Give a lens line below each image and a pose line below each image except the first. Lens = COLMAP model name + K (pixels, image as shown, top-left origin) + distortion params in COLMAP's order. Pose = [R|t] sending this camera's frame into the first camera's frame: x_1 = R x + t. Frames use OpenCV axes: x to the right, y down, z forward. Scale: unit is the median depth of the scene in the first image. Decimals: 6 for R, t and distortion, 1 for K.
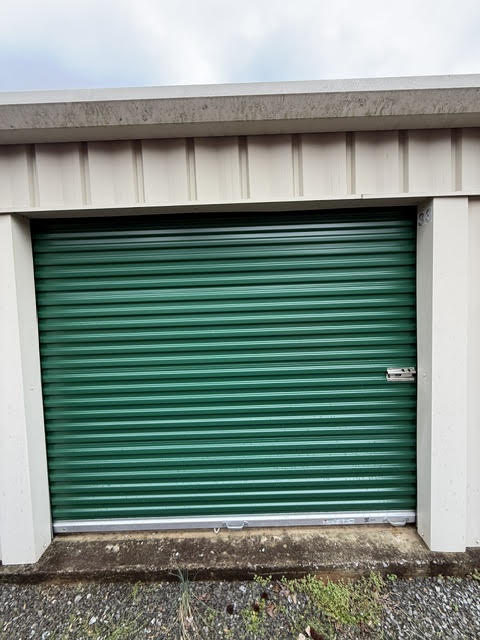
lens RADIAL K [[247.6, 0, 241.6], [0, 247.6, 320.0], [0, 0, 1]] dist [0.000963, 0.000039]
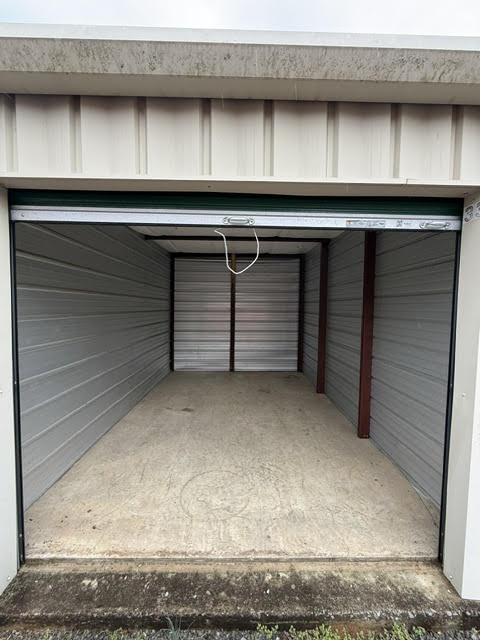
lens RADIAL K [[247.6, 0, 241.1], [0, 247.6, 319.3], [0, 0, 1]] dist [0.000963, 0.000039]
pose [[0.998787, 0.045732, 0.018277, -0.067992], [-0.045752, 0.998953, 0.000673, -0.004475], [-0.018227, -0.001509, 0.999833, 0.159375]]
